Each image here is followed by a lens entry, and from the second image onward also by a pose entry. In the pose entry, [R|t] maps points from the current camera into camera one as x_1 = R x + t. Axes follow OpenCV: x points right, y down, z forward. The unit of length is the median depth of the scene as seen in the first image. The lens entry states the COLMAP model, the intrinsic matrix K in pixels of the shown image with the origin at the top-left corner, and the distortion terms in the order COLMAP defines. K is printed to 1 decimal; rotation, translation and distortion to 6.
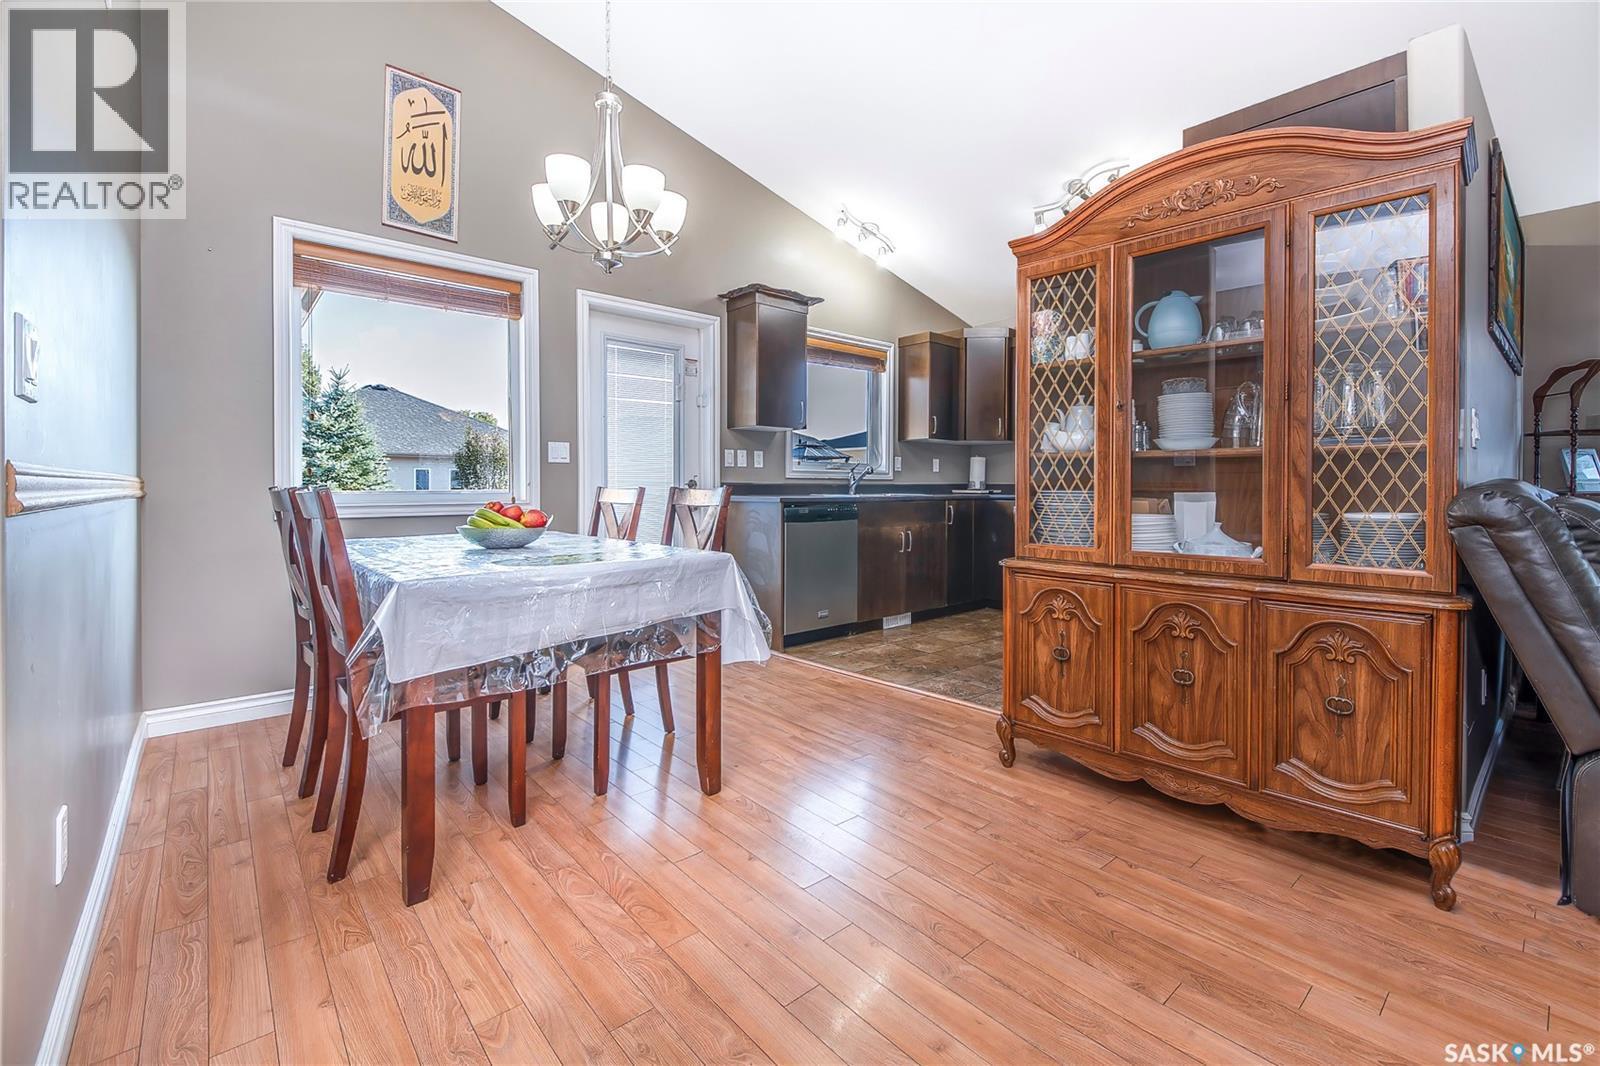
lens RADIAL K [[616.8, 0, 780.3], [0, 616.8, 488.7], [0, 0, 1]] dist [0.001826, 0.000062]
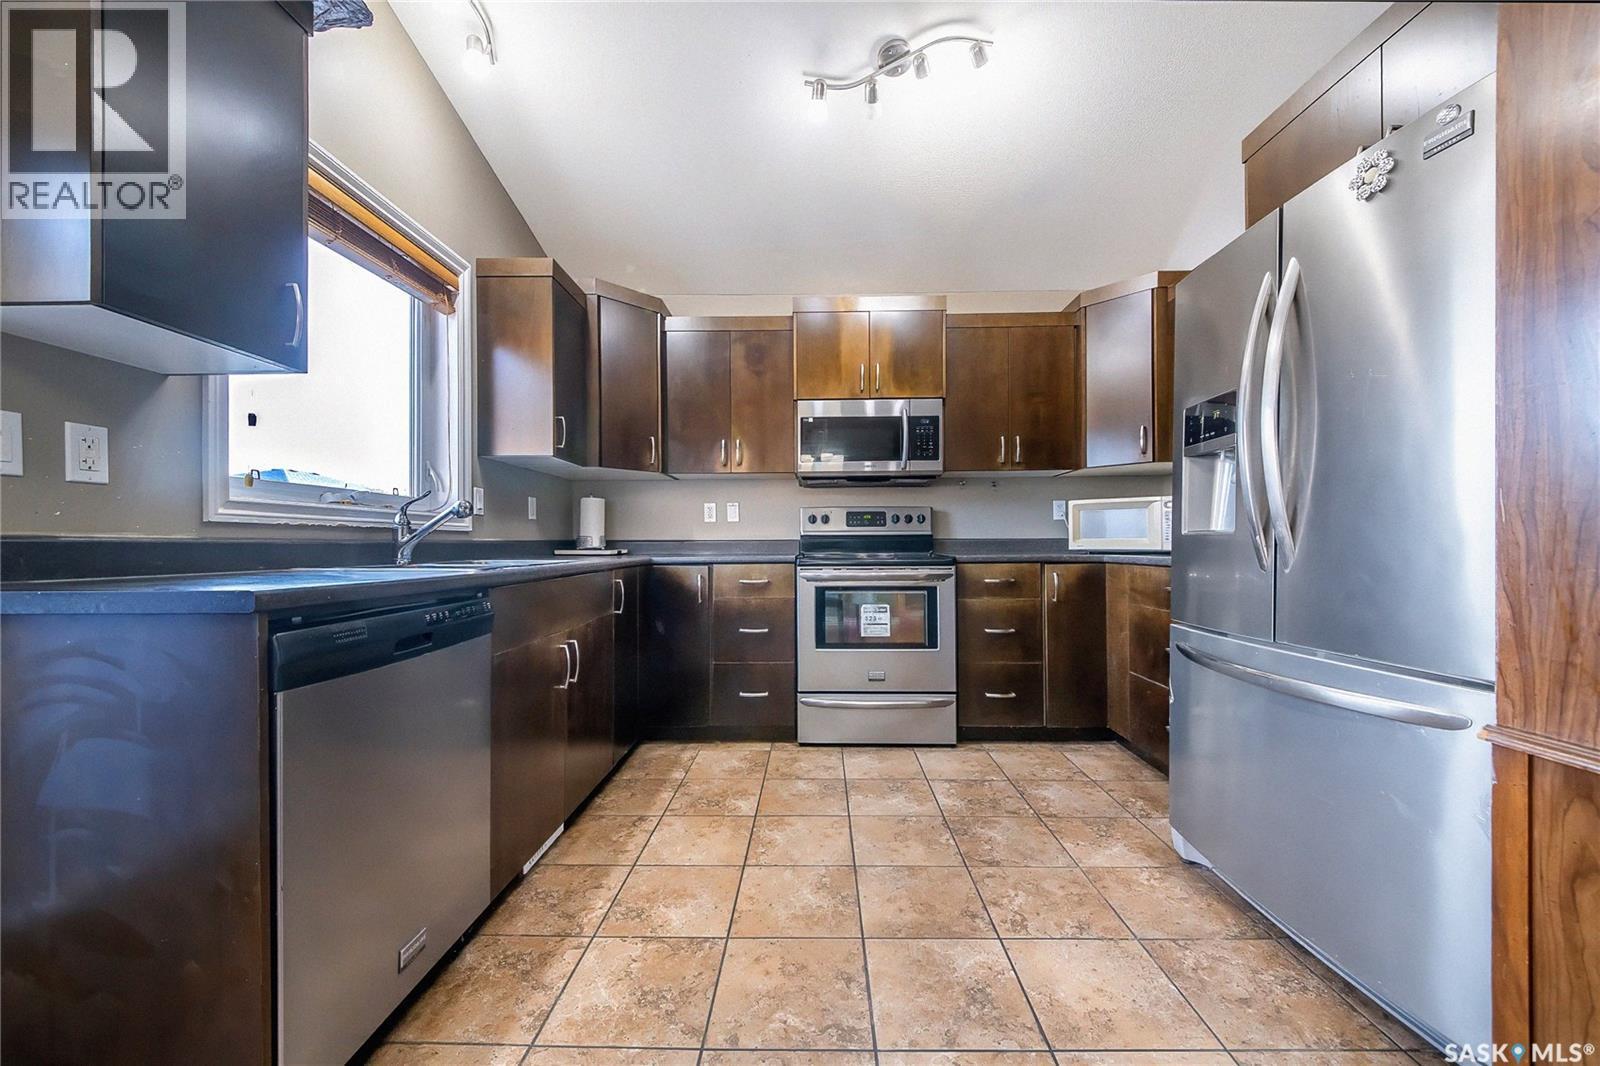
lens RADIAL K [[629.7, 0, 794.0], [0, 629.7, 539.5], [0, 0, 1]] dist [0.016304, -0.003877]
pose [[0.662127, -0.000748, 0.749391, -0.046294], [0.007948, 0.999950, -0.006024, -0.004049], [-0.749350, 0.009944, 0.662100, 0.647884]]
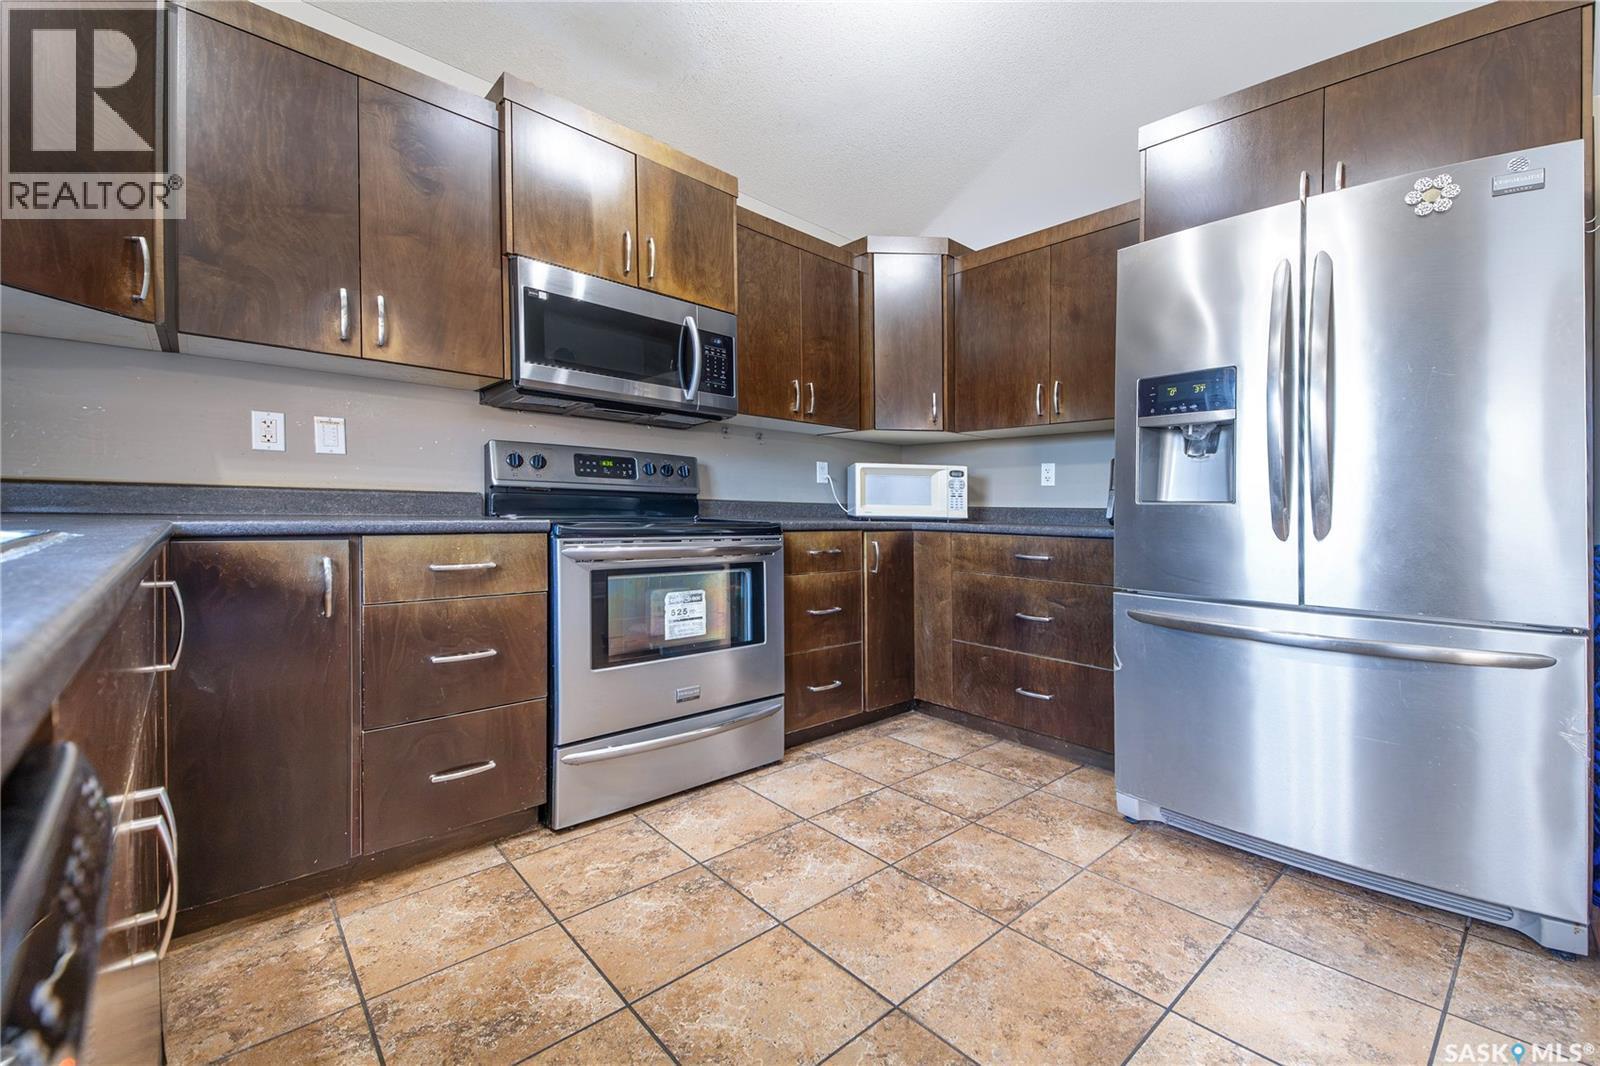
lens RADIAL K [[629.7, 0, 860.2], [0, 629.7, 530.8], [0, 0, 1]] dist [0.016304, -0.003877]
pose [[-0.128112, -0.037099, 0.991066, 0.051286], [-0.017862, 0.999224, 0.035096, -0.001201], [-0.991599, -0.013206, -0.128676, 1.007192]]
